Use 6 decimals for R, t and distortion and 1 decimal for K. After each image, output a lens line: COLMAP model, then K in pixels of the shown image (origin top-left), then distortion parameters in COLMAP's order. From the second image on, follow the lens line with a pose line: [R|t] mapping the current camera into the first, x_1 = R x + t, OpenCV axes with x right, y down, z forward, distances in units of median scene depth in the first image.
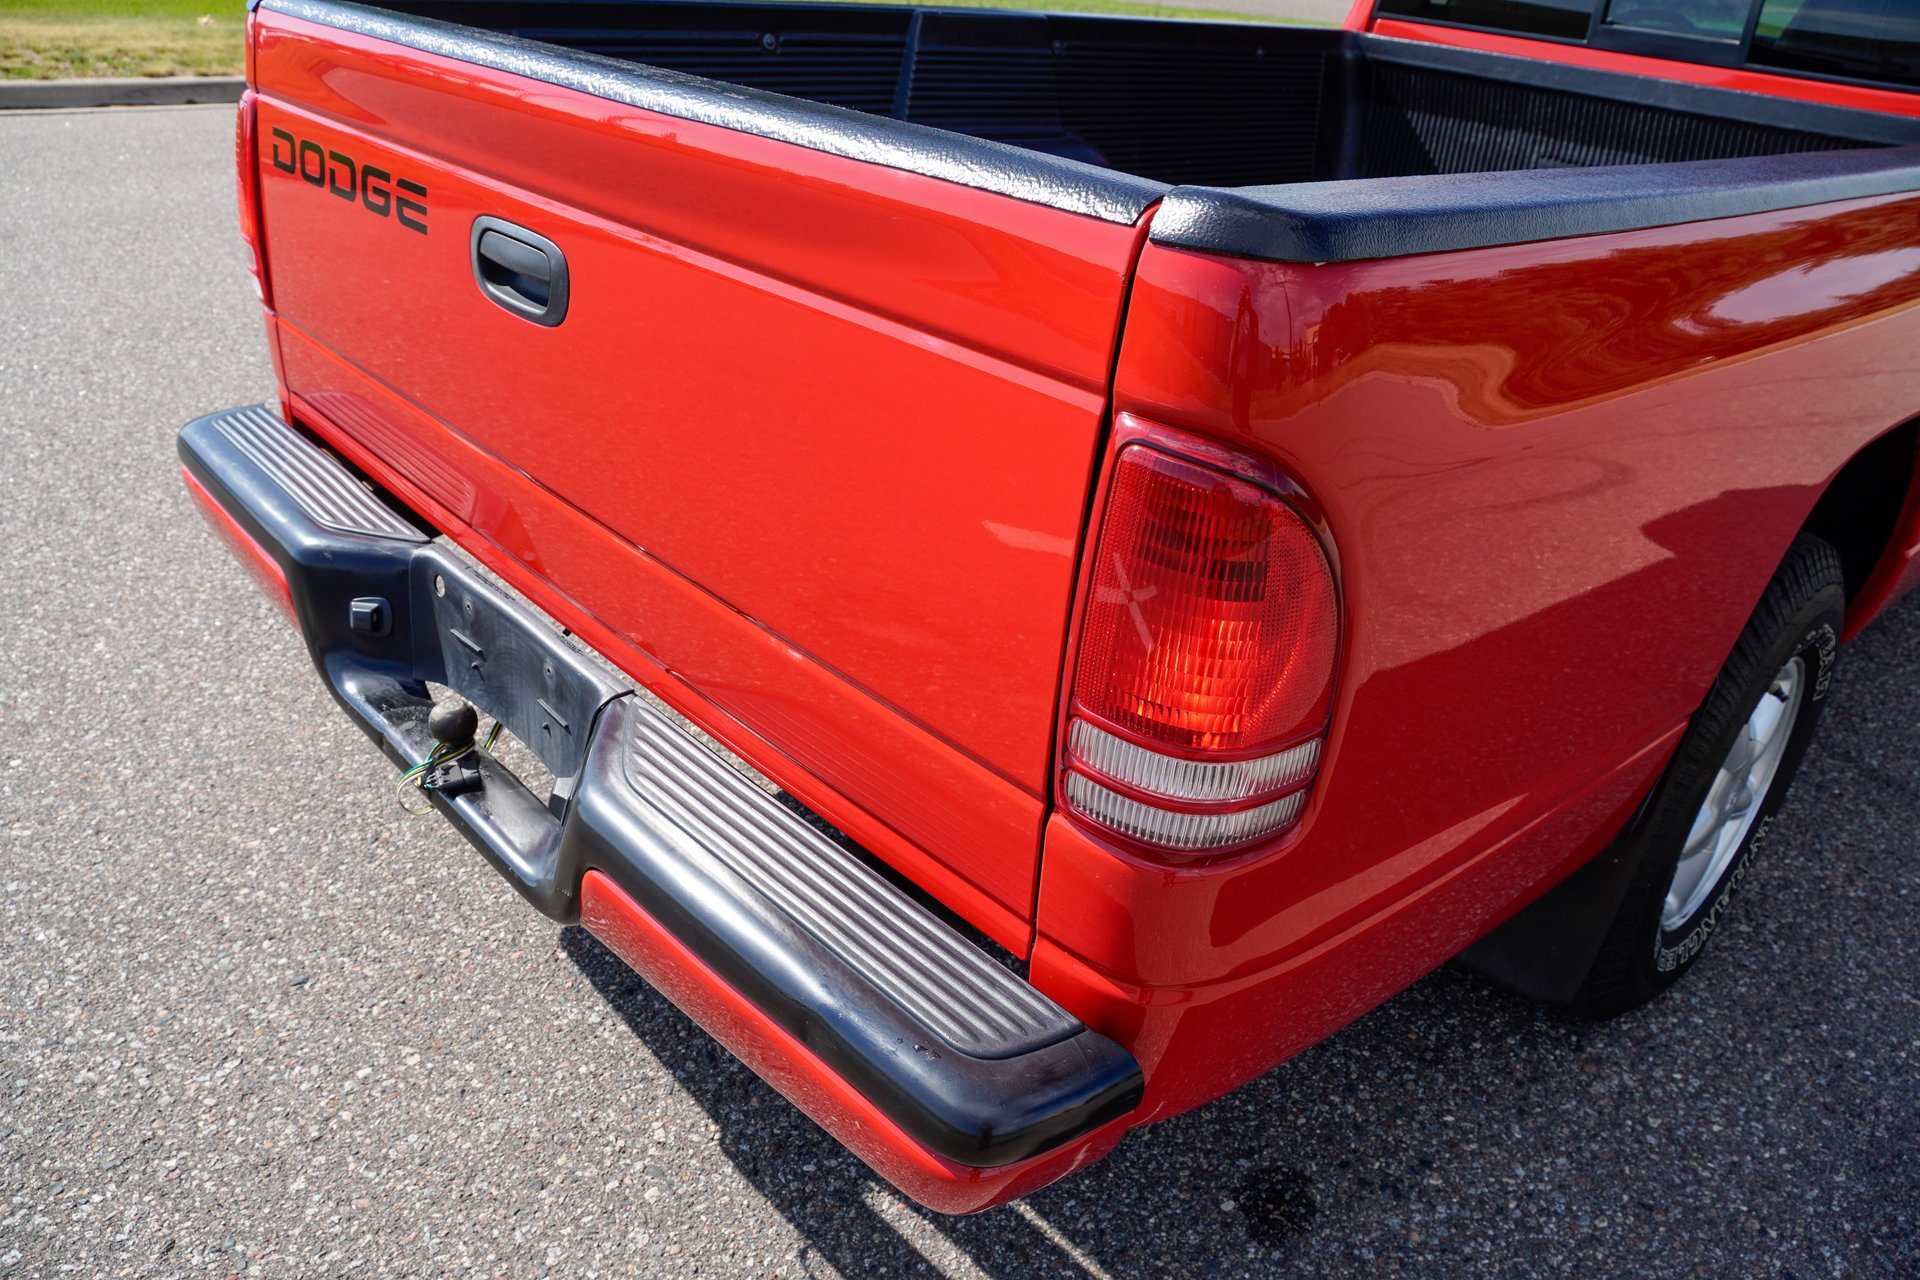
lens RADIAL K [[1446.6, 0, 950.2], [0, 1446.6, 638.6], [0, 0, 1]] dist [-0.119425, 0.092806]
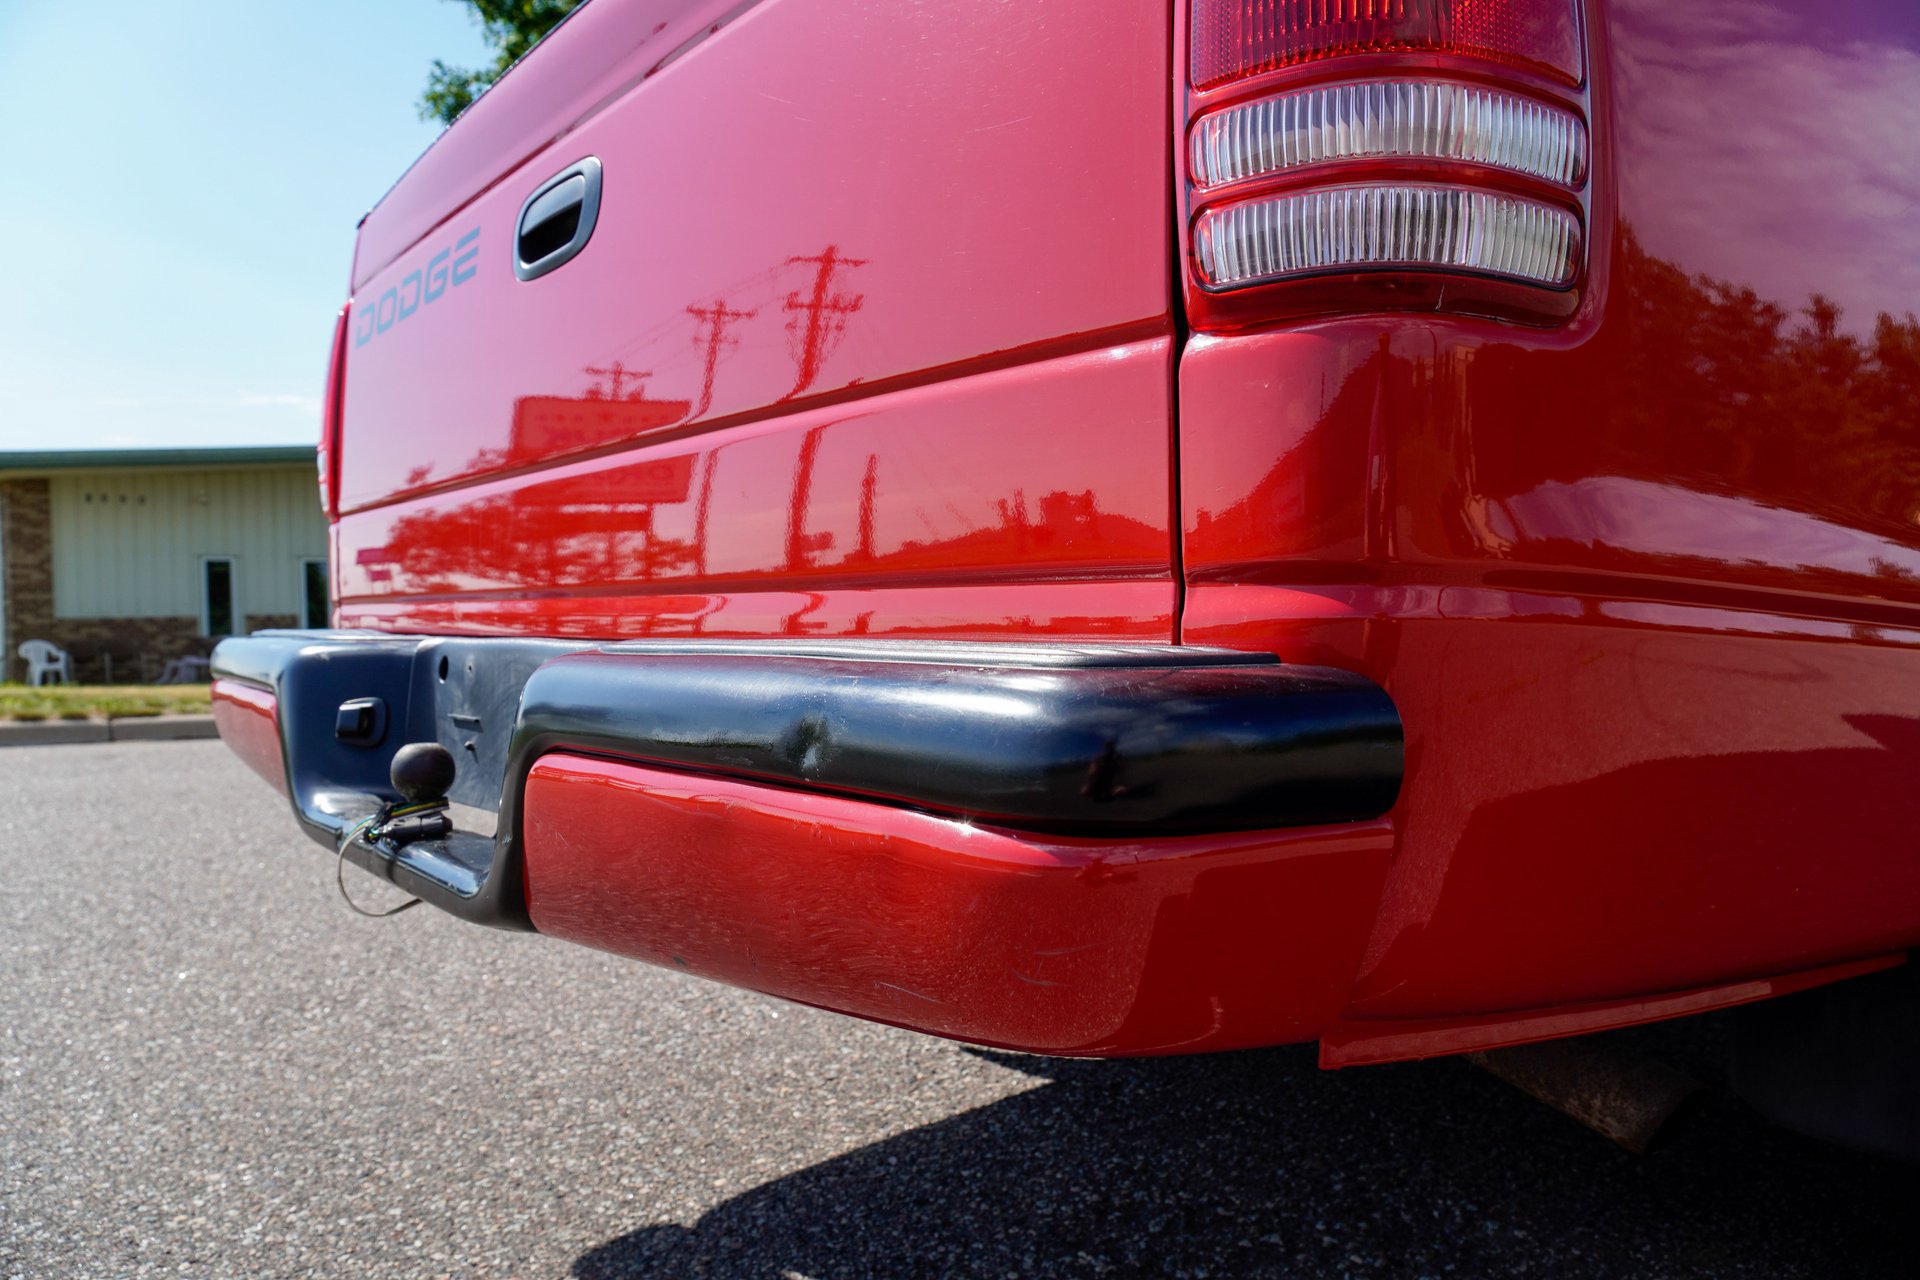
lens RADIAL K [[1446.6, 0, 950.2], [0, 1446.6, 638.6], [0, 0, 1]] dist [-0.119425, 0.092806]
pose [[0.993037, -0.065097, -0.098186, 0.010925], [0.012371, 0.886475, -0.462611, 0.275344], [0.117154, 0.458175, 0.881108, 0.252216]]
